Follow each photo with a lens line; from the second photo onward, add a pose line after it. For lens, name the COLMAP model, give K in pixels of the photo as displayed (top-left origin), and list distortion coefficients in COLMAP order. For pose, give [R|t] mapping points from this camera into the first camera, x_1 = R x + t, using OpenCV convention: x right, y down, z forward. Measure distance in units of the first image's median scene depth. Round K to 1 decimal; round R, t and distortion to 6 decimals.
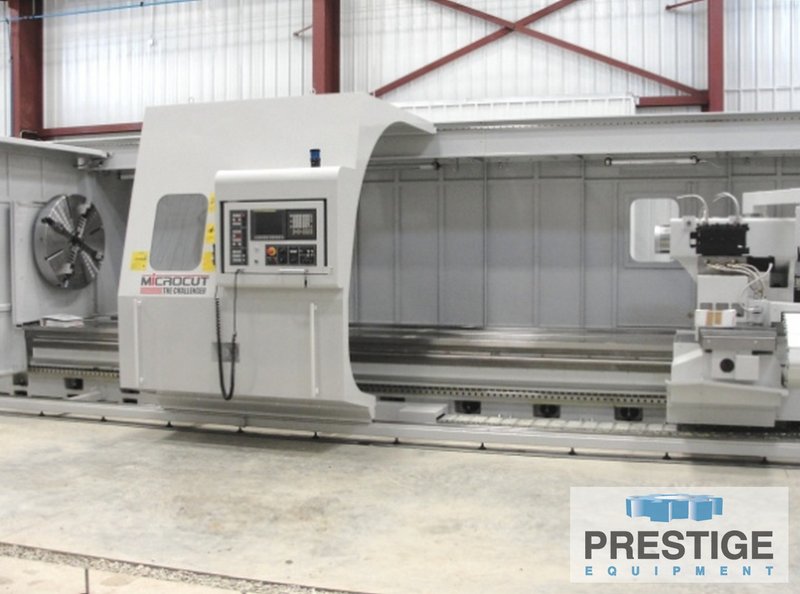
lens RADIAL K [[926.1, 0, 451.6], [0, 926.1, 297.5], [0, 0, 1]] dist [-0.107231, 0.026054]
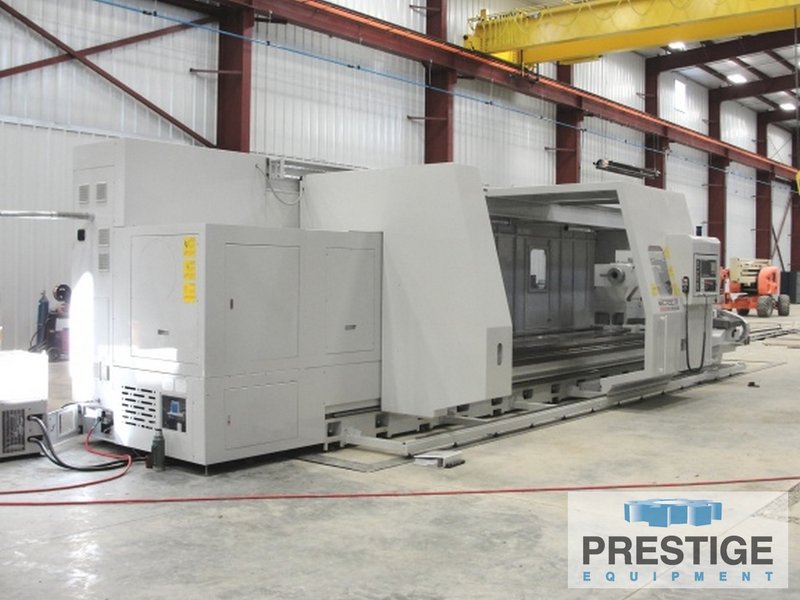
lens RADIAL K [[922.1, 0, 400.0], [0, 922.1, 300.0], [0, 0, 1]] dist [-0.208102, 0.229359]
pose [[0.384781, -0.015641, 0.922875, -1.287215], [0.046008, 0.998939, -0.002253, -0.026873], [-0.921860, 0.043326, 0.385092, 0.603076]]
